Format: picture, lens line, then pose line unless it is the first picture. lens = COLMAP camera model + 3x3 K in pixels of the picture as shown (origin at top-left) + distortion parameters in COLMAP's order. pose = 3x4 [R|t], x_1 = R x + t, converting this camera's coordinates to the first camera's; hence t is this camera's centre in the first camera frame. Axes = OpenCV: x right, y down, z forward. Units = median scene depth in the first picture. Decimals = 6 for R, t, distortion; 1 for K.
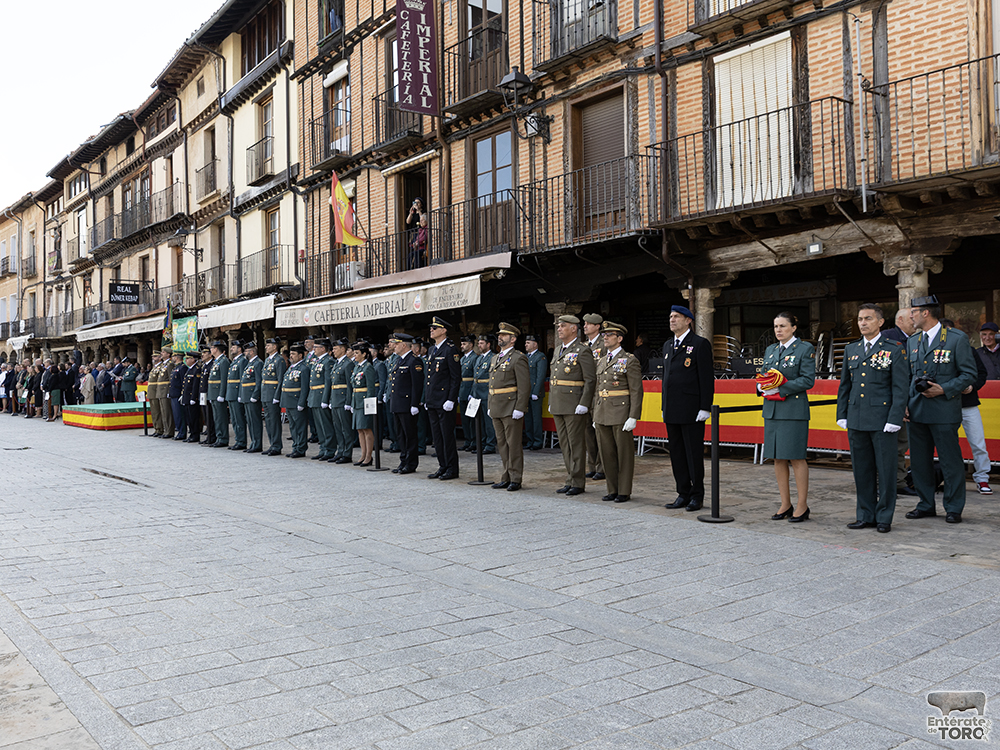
lens RADIAL K [[913.2, 0, 450.7], [0, 913.2, 356.0], [0, 0, 1]] dist [0.003344, 0.000000]
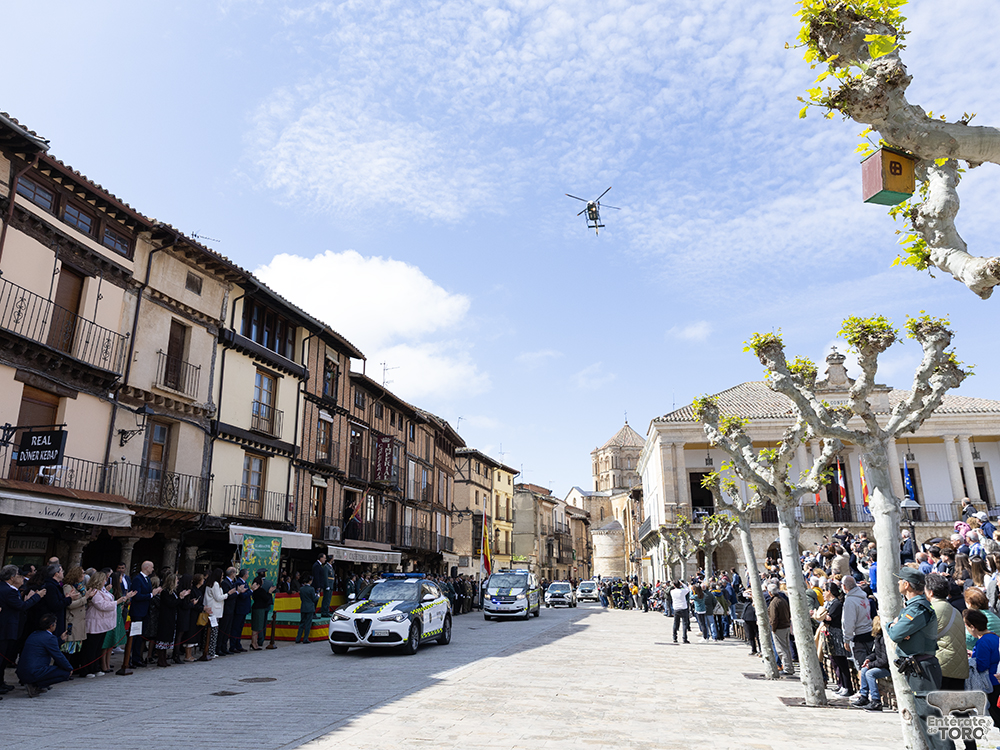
lens RADIAL K [[747.6, 0, 473.6], [0, 747.6, 371.1], [0, 0, 1]] dist [0.001891, 0.007612]
pose [[-0.652318, 0.213345, 0.727300, -1.712971], [-0.013432, 0.956163, -0.292526, 0.044706], [-0.757826, -0.200589, -0.620857, 2.071662]]
